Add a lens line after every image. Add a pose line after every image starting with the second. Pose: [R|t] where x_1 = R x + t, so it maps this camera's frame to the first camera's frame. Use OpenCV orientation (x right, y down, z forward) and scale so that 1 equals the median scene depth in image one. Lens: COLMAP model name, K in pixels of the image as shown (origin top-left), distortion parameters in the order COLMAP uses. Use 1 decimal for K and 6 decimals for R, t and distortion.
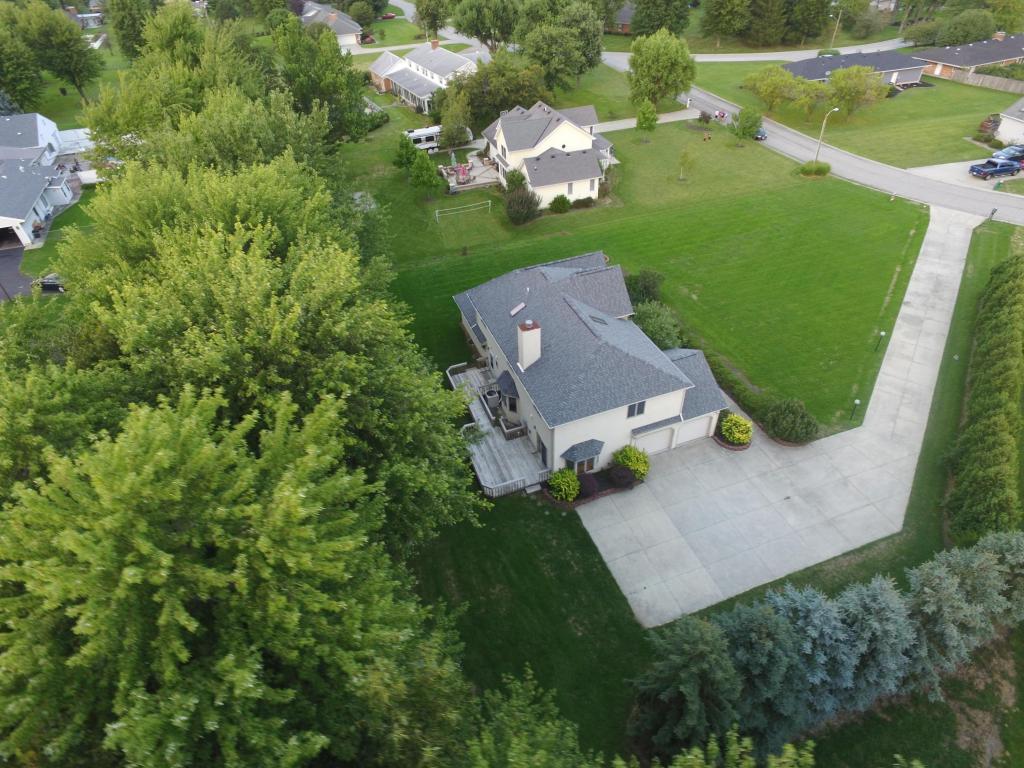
lens RADIAL K [[594.6, 0, 512.0], [0, 594.6, 384.0], [0, 0, 1]] dist [-0.013957, 0.017000]
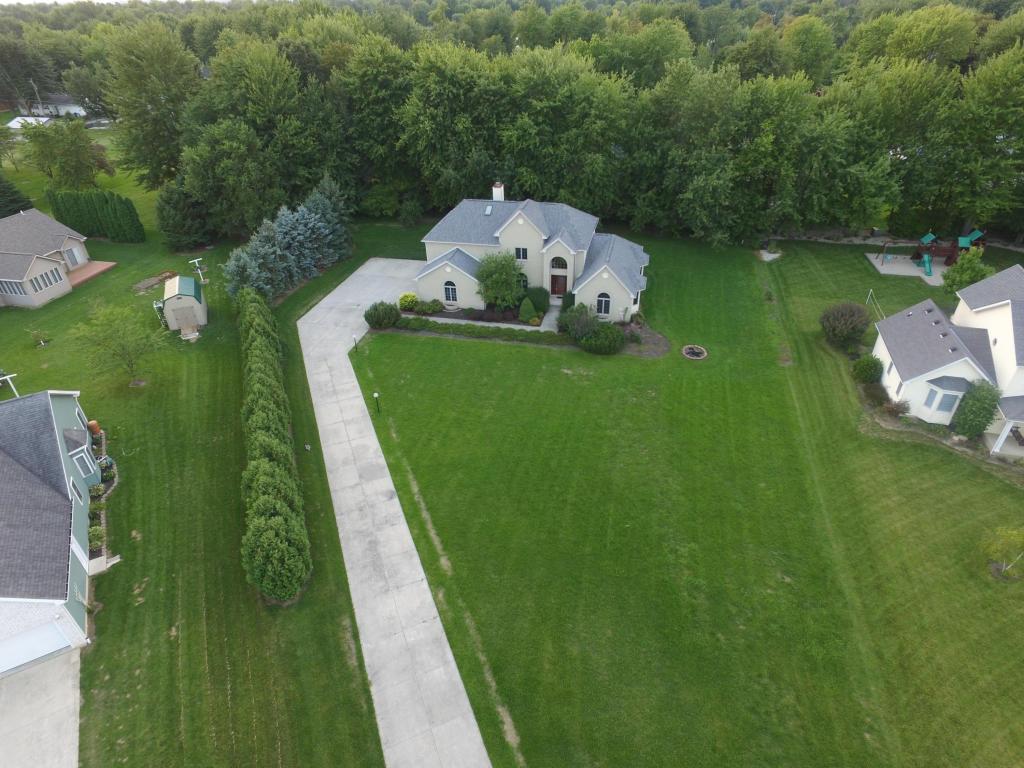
lens RADIAL K [[594.6, 0, 512.0], [0, 594.6, 384.0], [0, 0, 1]] dist [-0.013957, 0.017000]
pose [[-0.550833, 0.507742, -0.662406, 0.727721], [-0.491948, 0.443619, 0.749126, -0.583090], [0.674218, 0.738512, 0.005423, 0.735588]]
